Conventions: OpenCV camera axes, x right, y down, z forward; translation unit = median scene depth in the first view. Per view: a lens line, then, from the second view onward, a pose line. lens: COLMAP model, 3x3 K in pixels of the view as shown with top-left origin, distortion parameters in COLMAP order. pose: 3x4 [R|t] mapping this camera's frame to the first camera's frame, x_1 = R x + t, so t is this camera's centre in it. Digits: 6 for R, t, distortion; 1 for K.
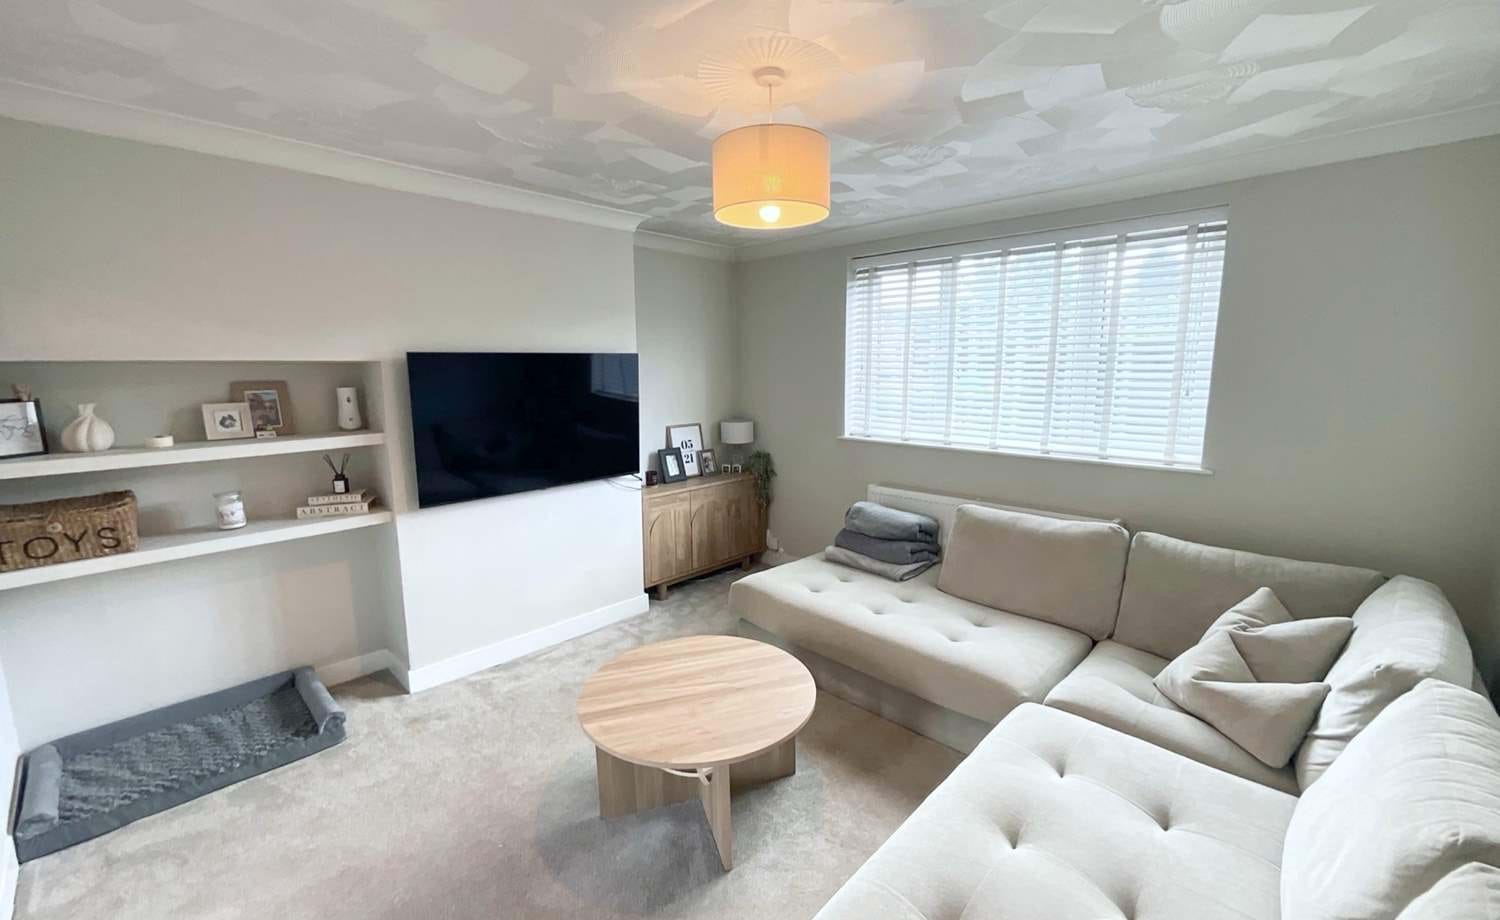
lens RADIAL K [[610.0, 0, 750.0], [0, 610.0, 460.0], [0, 0, 1]] dist [-0.010897, 0.003481]
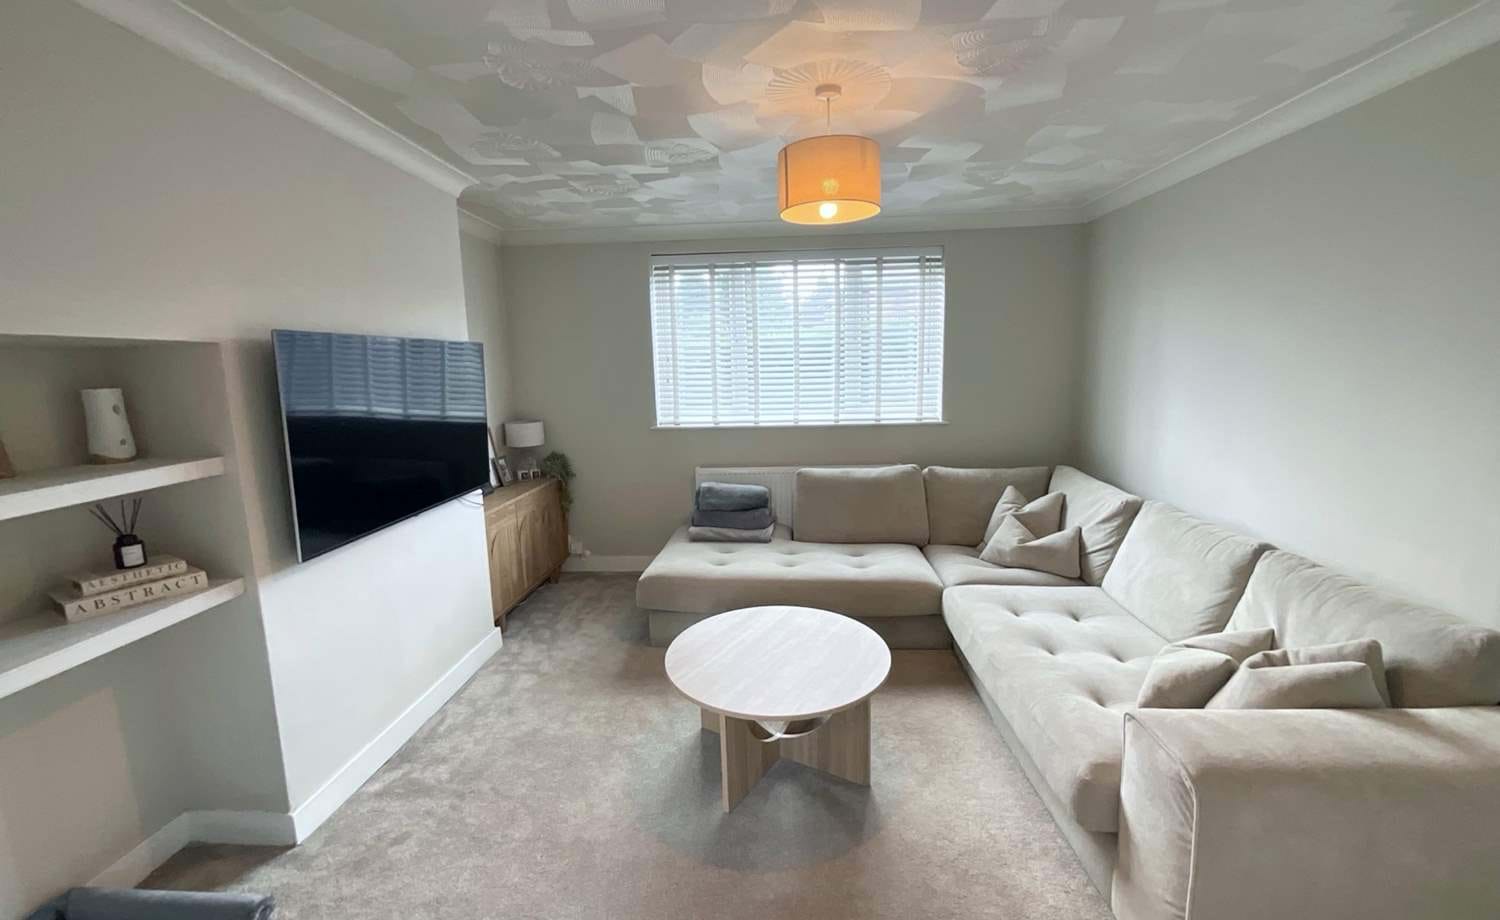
lens RADIAL K [[610.0, 0, 750.0], [0, 610.0, 460.0], [0, 0, 1]] dist [-0.010897, 0.003481]
pose [[0.759258, -0.113195, 0.640870, -0.564311], [0.120355, 0.992194, 0.032661, 0.004514], [-0.639565, 0.052333, 0.766954, 0.153082]]
